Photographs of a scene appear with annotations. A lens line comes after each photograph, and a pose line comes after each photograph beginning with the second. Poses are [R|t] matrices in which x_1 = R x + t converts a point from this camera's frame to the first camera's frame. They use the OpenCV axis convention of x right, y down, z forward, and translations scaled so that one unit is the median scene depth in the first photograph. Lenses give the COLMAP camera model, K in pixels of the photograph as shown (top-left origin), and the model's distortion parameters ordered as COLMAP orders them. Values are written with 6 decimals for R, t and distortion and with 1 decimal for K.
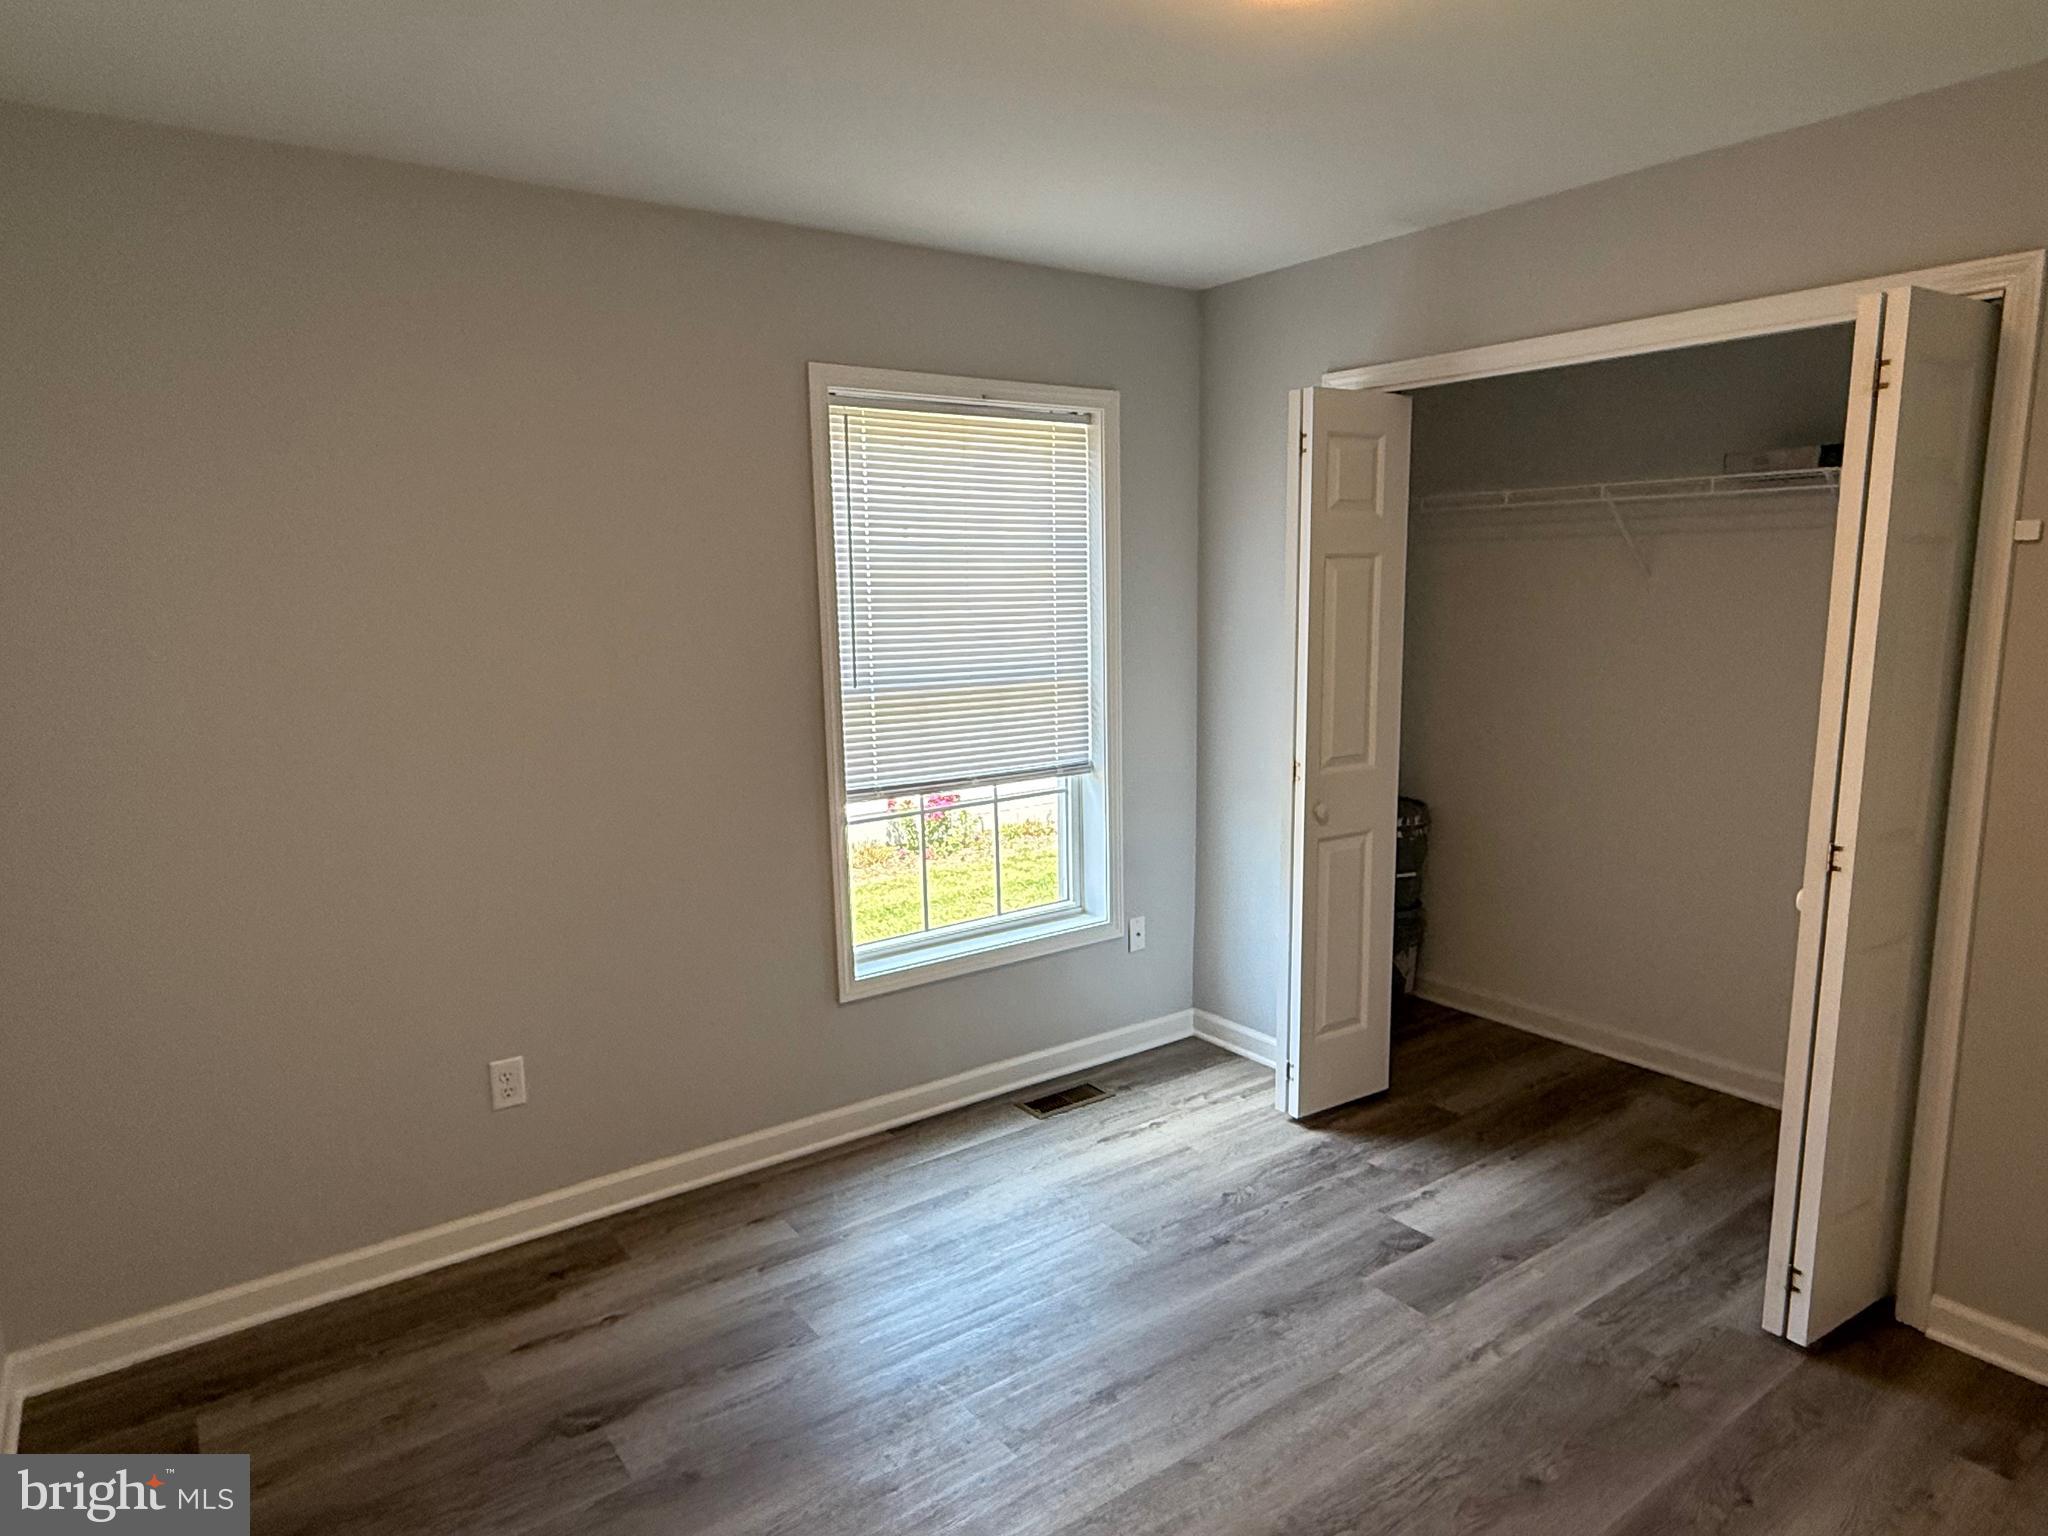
lens RADIAL K [[1282.3, 0, 1019.0], [0, 1282.3, 796.5], [0, 0, 1]] dist [0.004532, 0.000463]
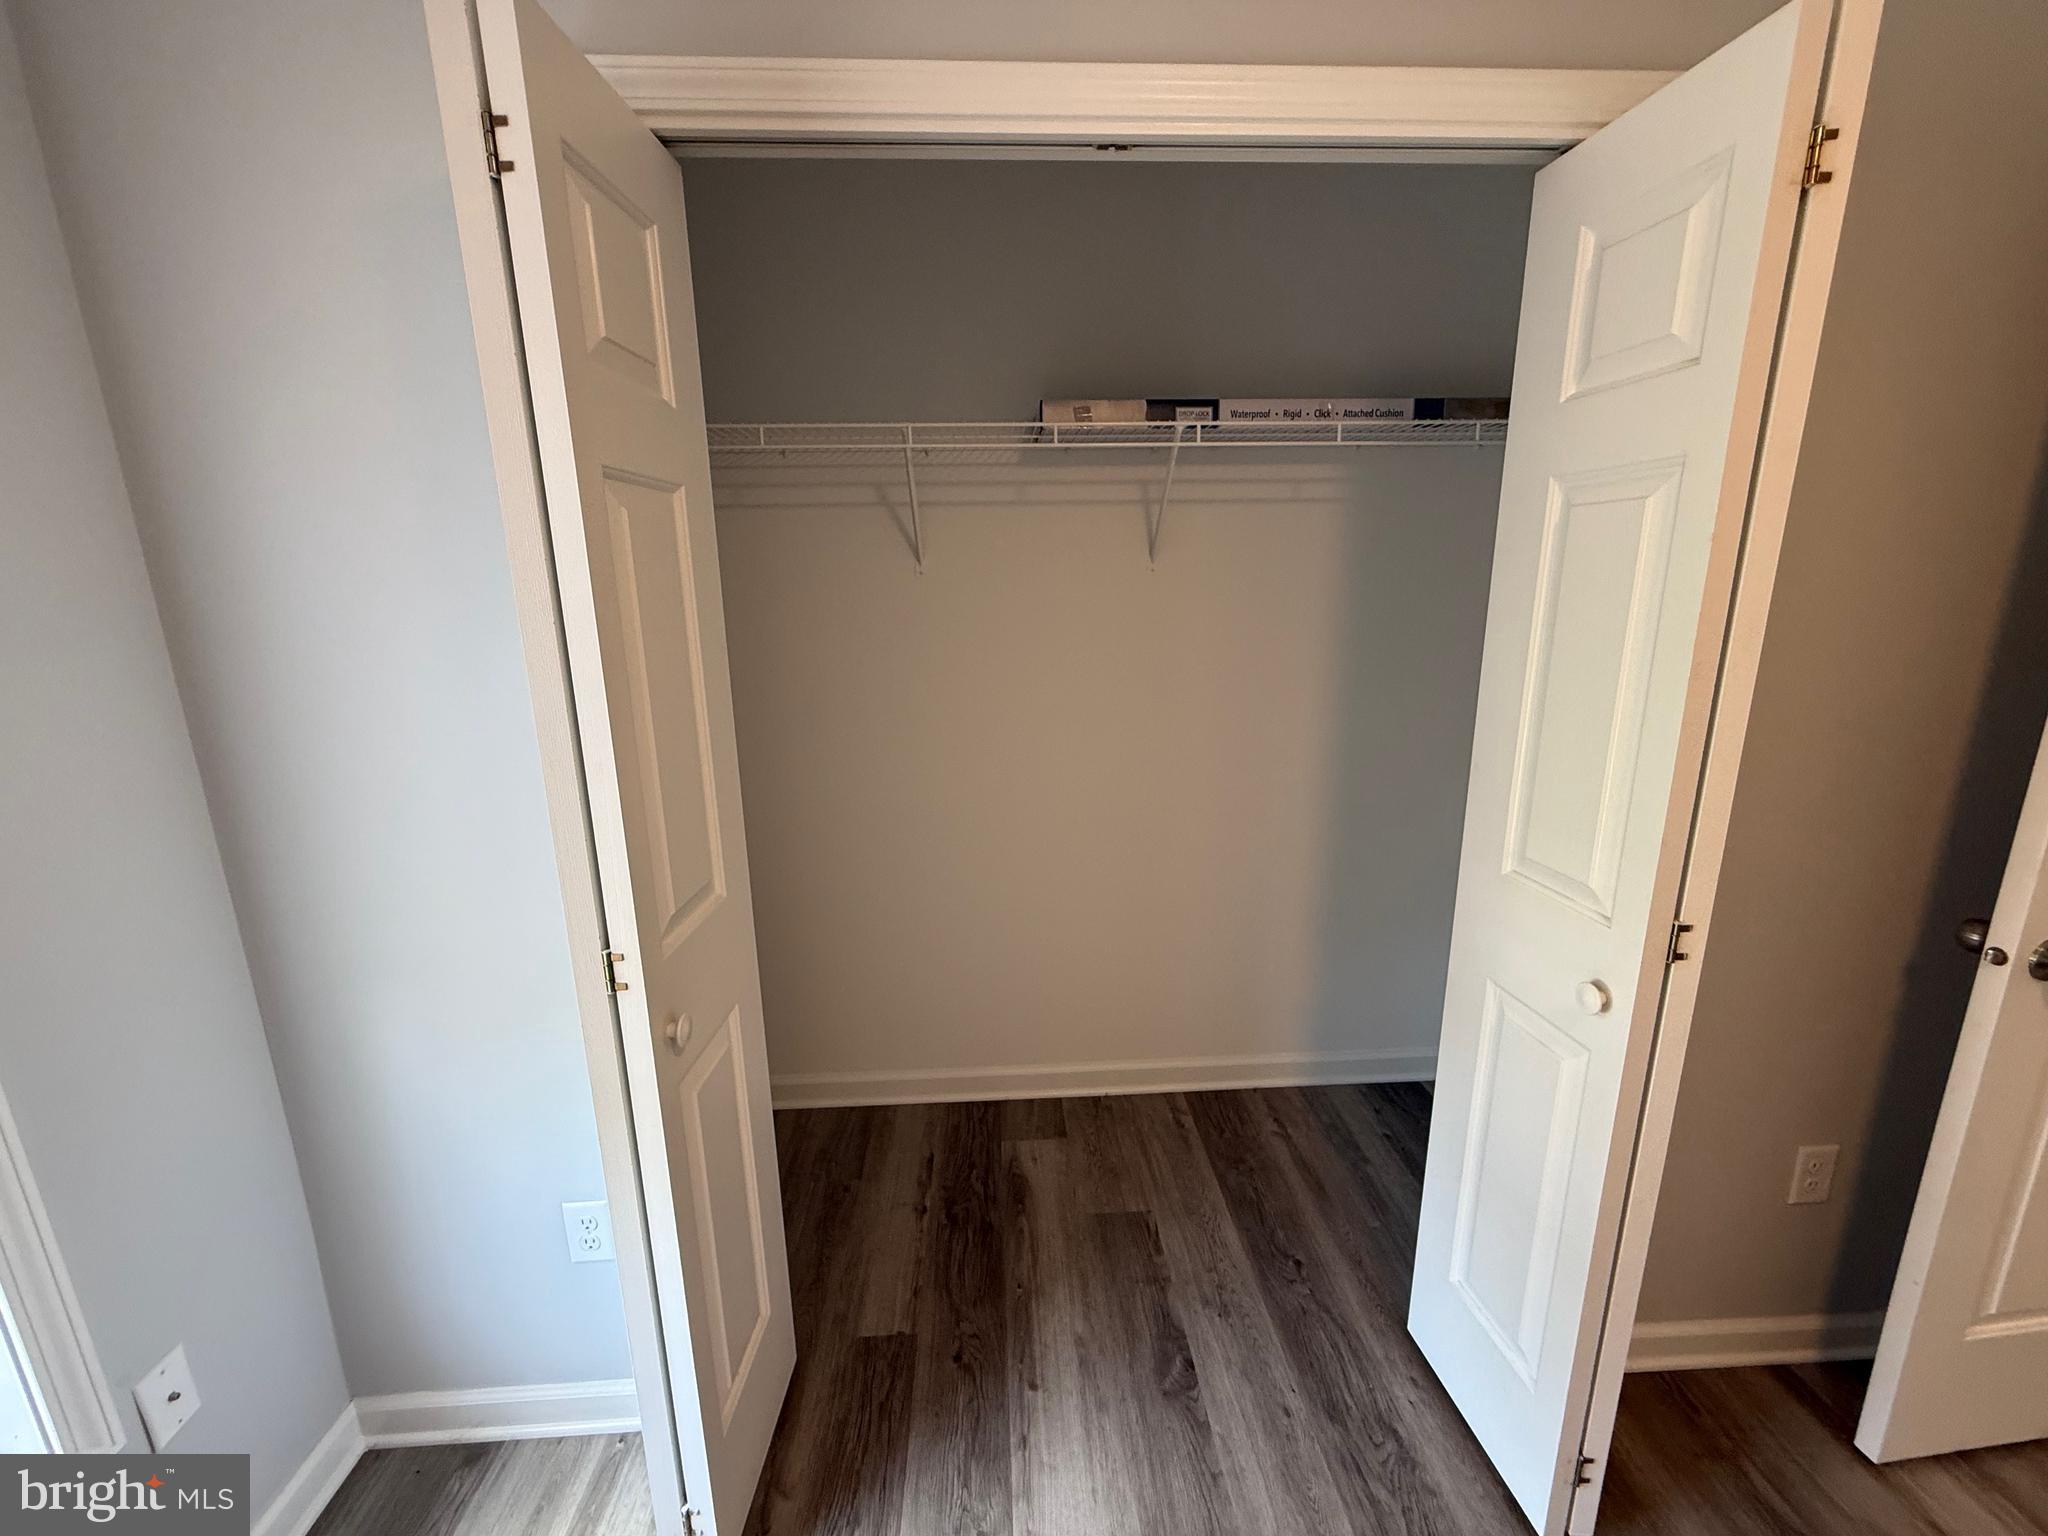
lens RADIAL K [[832.5, 0, 1024.0], [0, 832.5, 768.0], [0, 0, 1]] dist [-0.001501, 0.000102]
pose [[0.551216, -0.182596, 0.814138, 0.079178], [0.148201, 0.981671, 0.119831, -0.107859], [-0.821096, 0.054603, 0.568173, 0.765727]]
